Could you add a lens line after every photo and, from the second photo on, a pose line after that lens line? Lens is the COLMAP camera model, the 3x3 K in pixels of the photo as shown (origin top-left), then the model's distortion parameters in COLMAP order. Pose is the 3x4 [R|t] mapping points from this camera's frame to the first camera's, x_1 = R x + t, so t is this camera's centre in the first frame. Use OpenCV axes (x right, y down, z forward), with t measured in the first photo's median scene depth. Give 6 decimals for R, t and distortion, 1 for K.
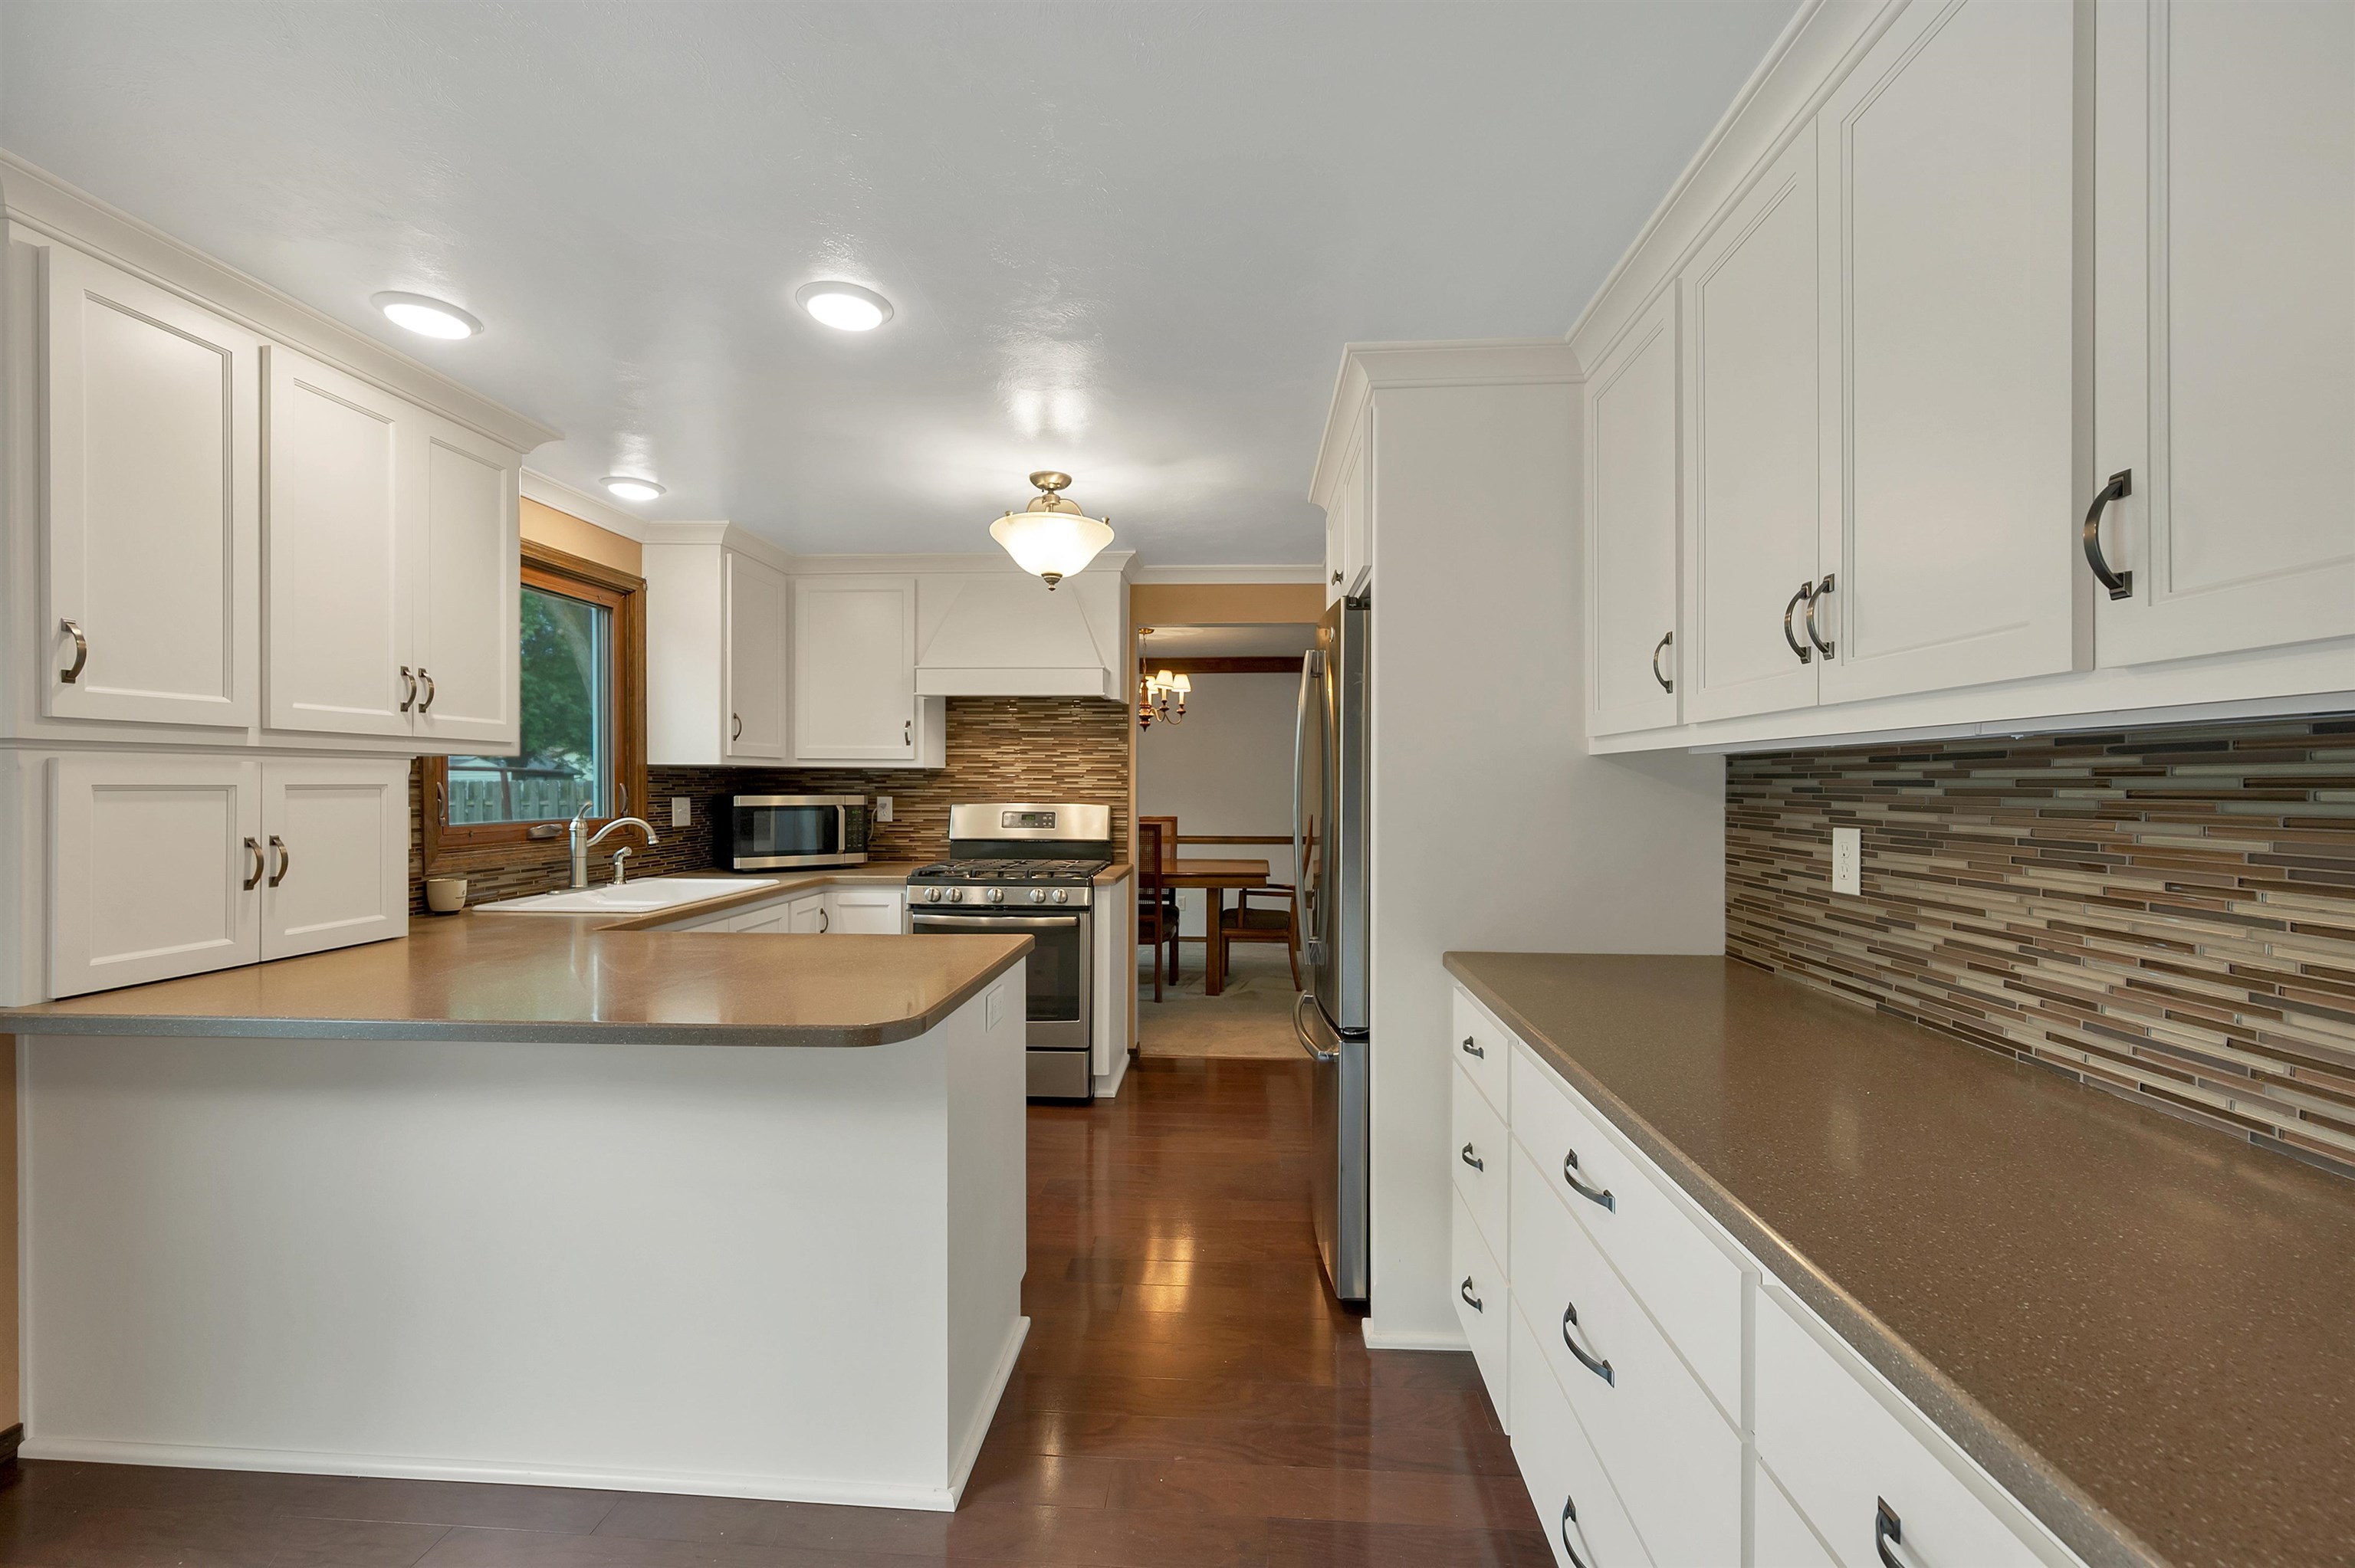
lens RADIAL K [[950.1, 0, 1177.0], [0, 950.1, 787.7], [0, 0, 1]] dist [0.001303, -0.000617]
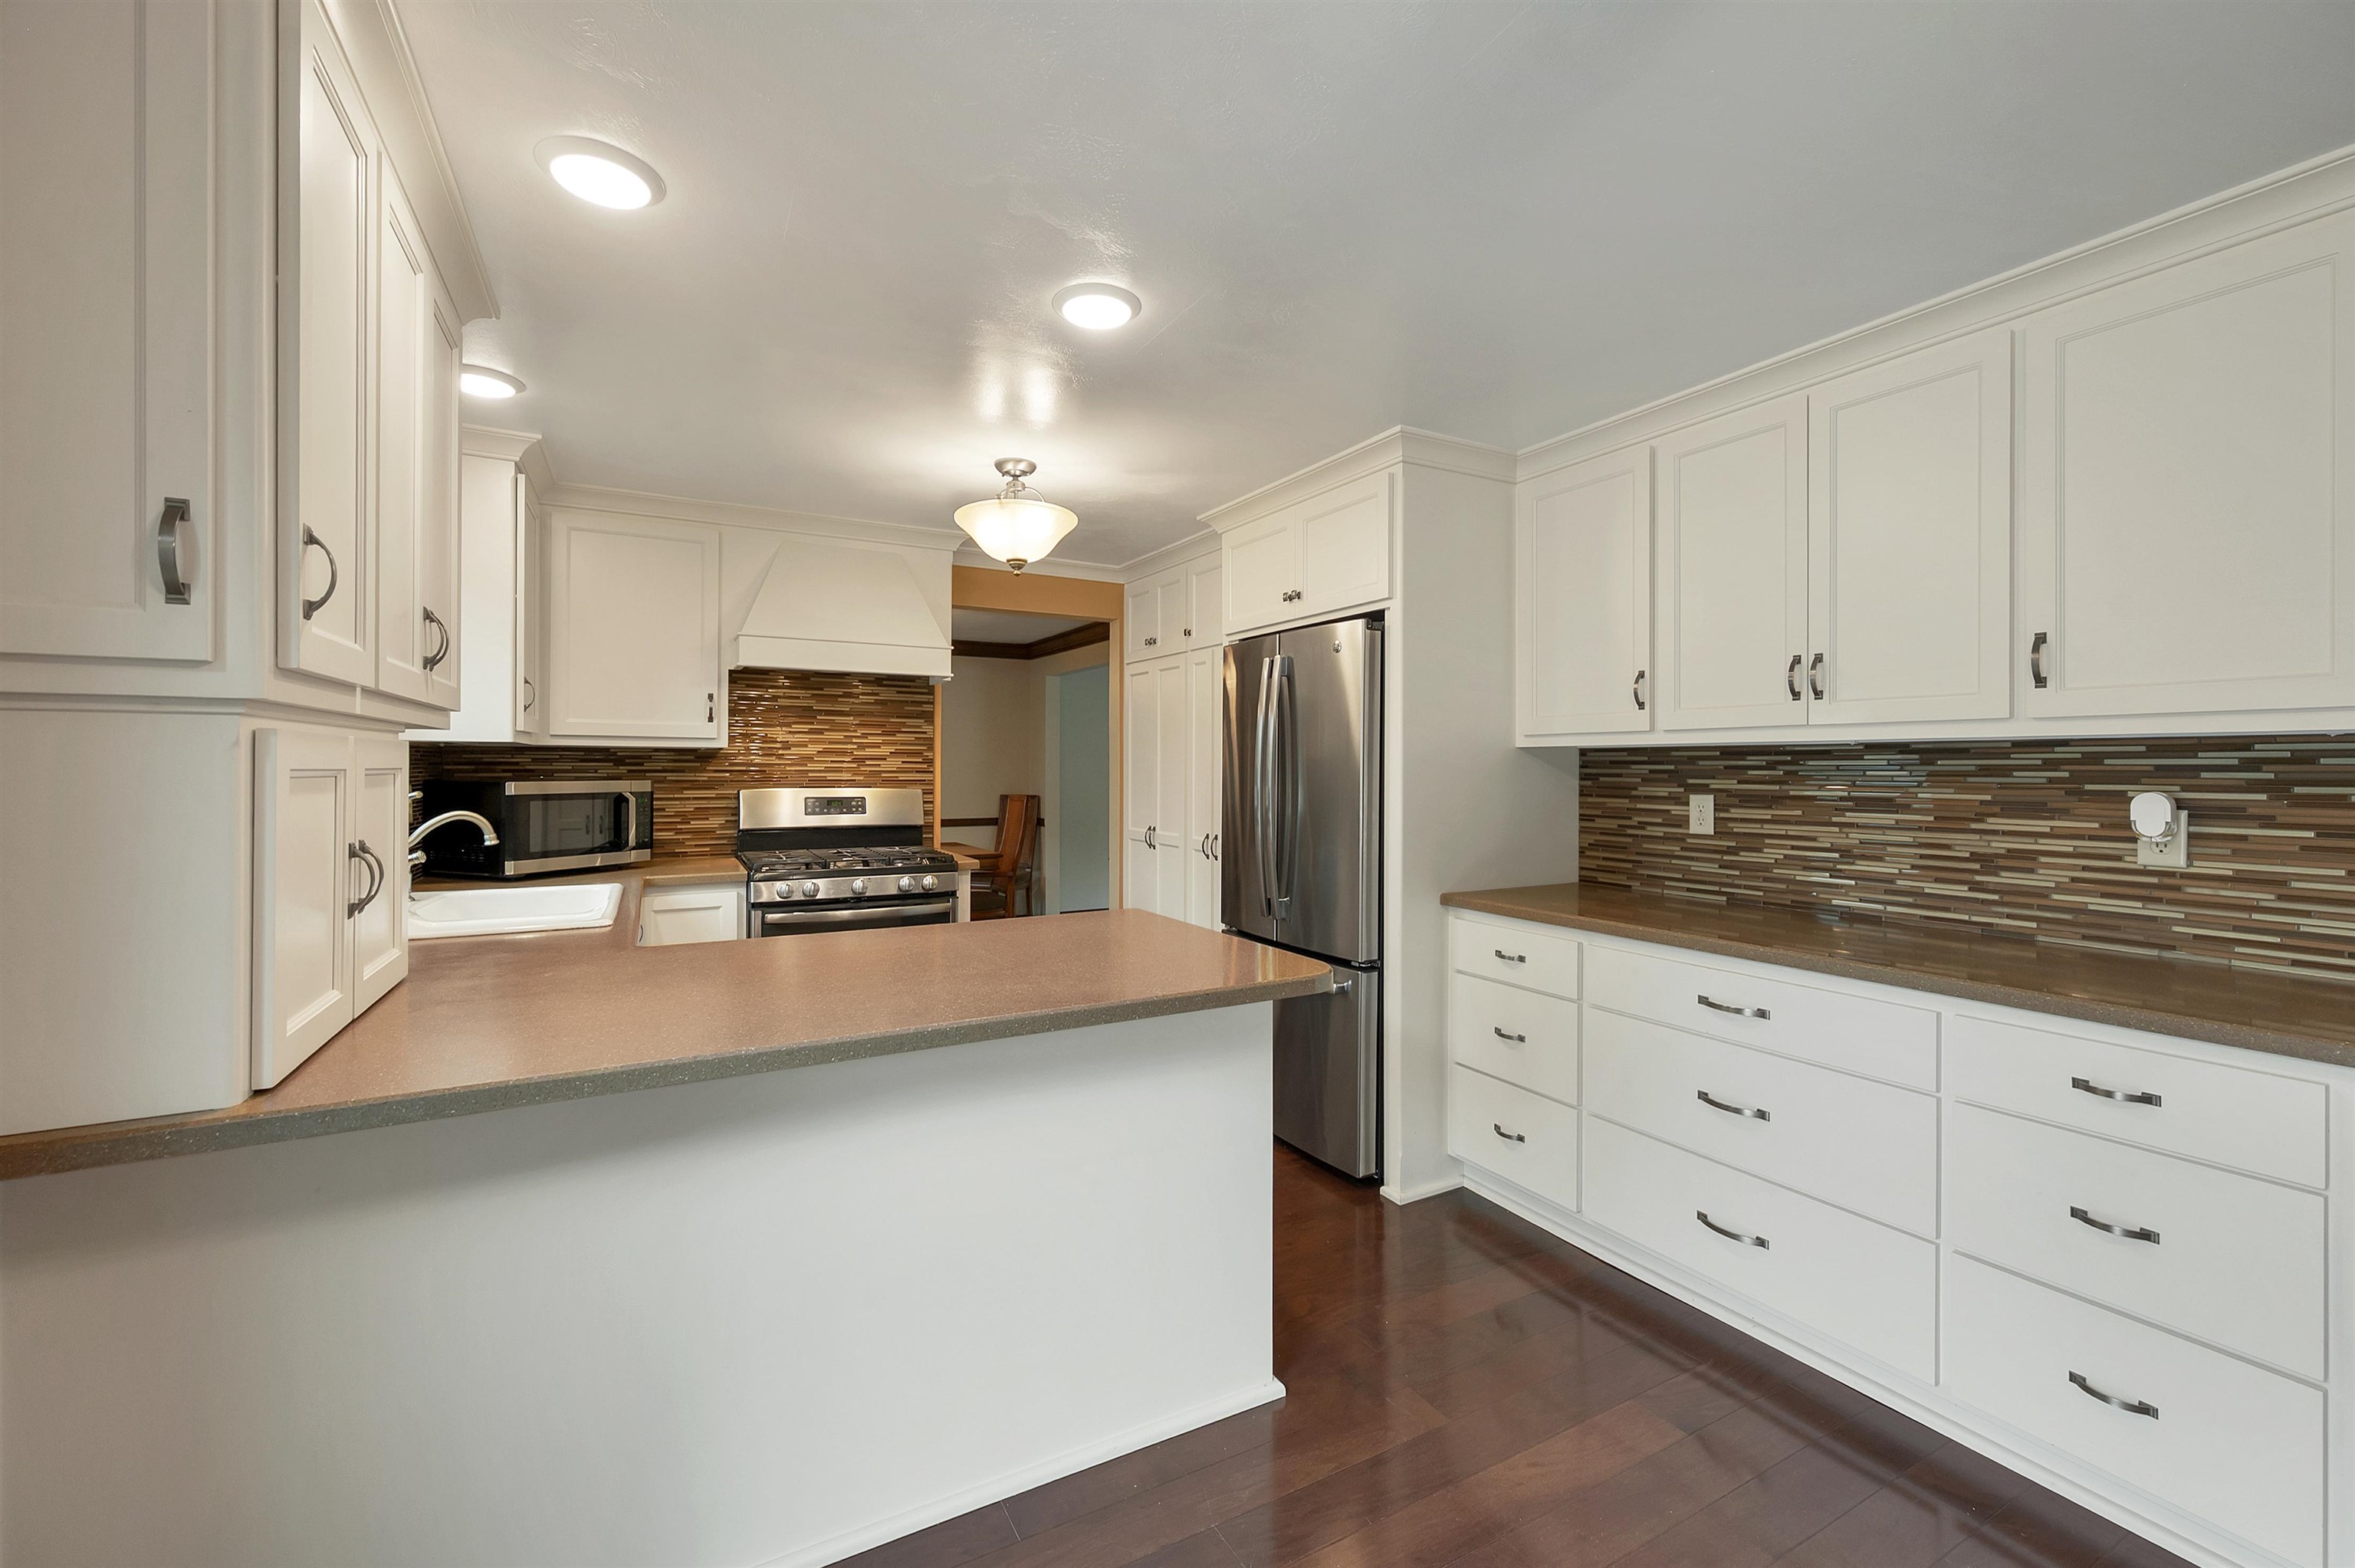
lens RADIAL K [[950.1, 0, 1186.2], [0, 950.1, 772.4], [0, 0, 1]] dist [0.001303, -0.000617]
pose [[0.842648, -0.002361, 0.538460, -0.522729], [0.000982, 0.999995, 0.002848, -0.001019], [-0.538464, -0.001871, 0.842646, 0.048999]]
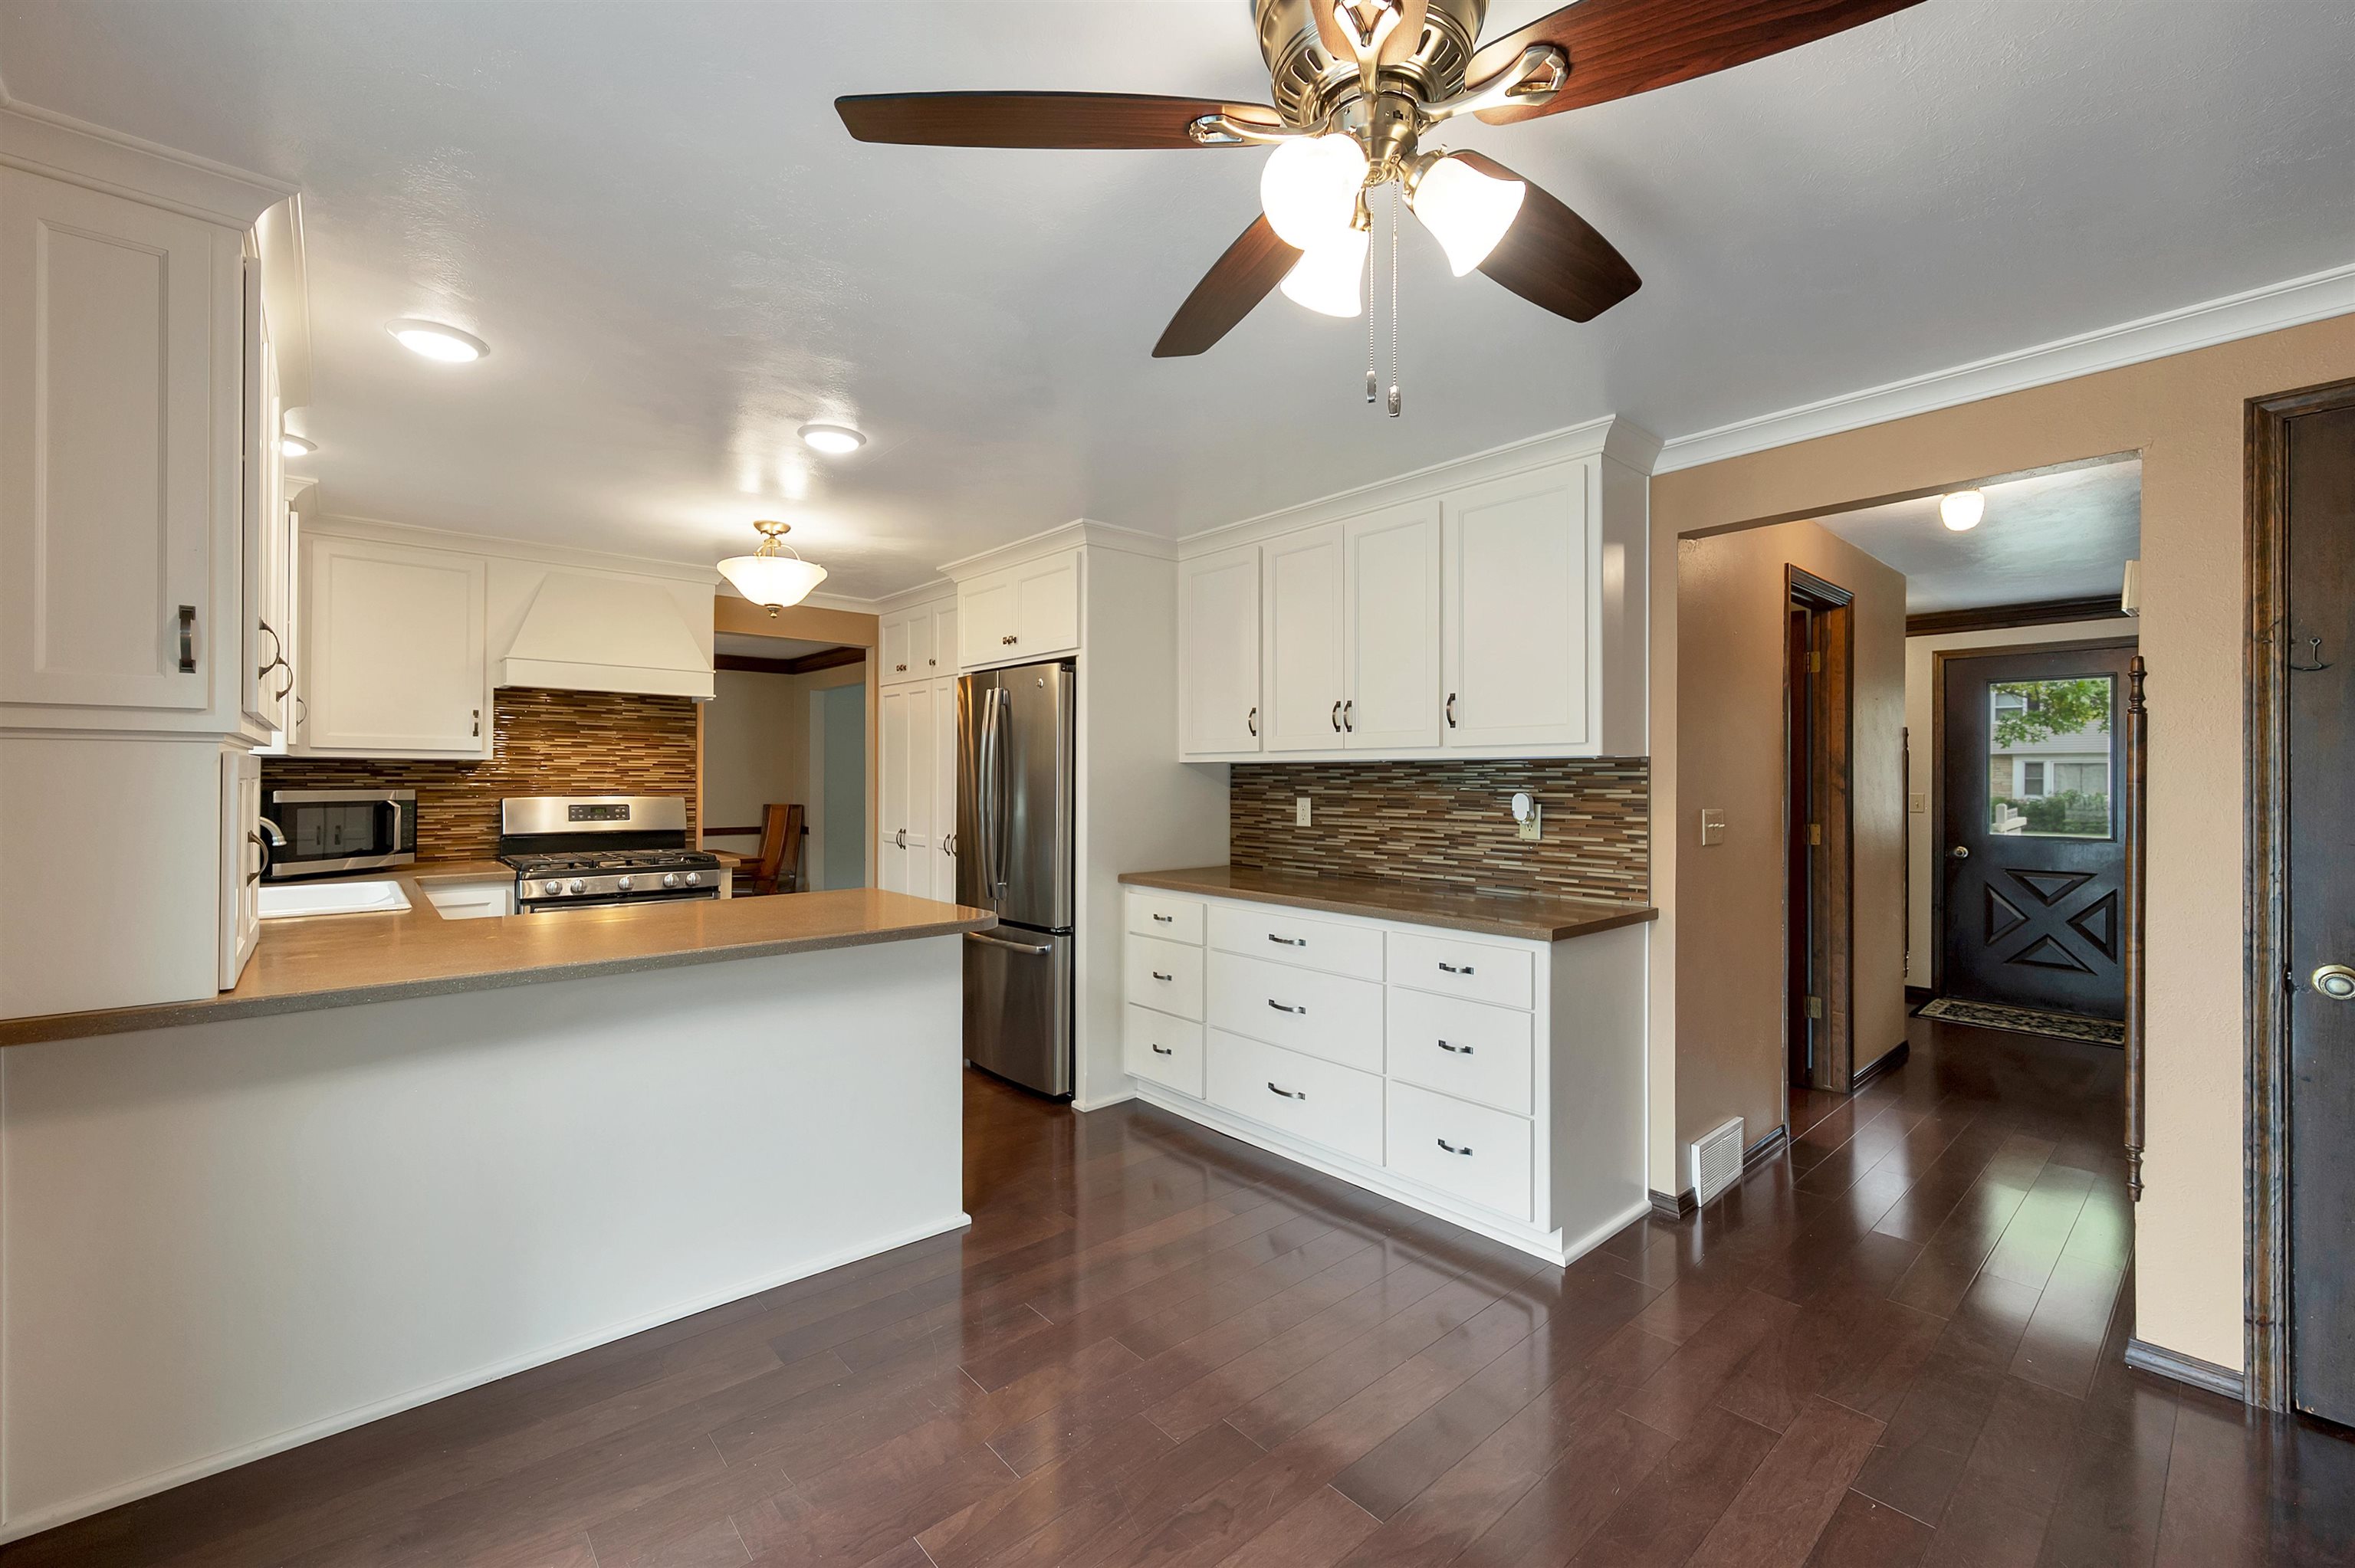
lens RADIAL K [[950.1, 0, 1176.7], [0, 950.1, 780.5], [0, 0, 1]] dist [0.001303, -0.000617]
pose [[0.709583, -0.000899, 0.704621, -0.618548], [0.001343, 0.999999, -0.000077, 0.000581], [-0.704620, 0.001001, 0.709584, -0.222217]]
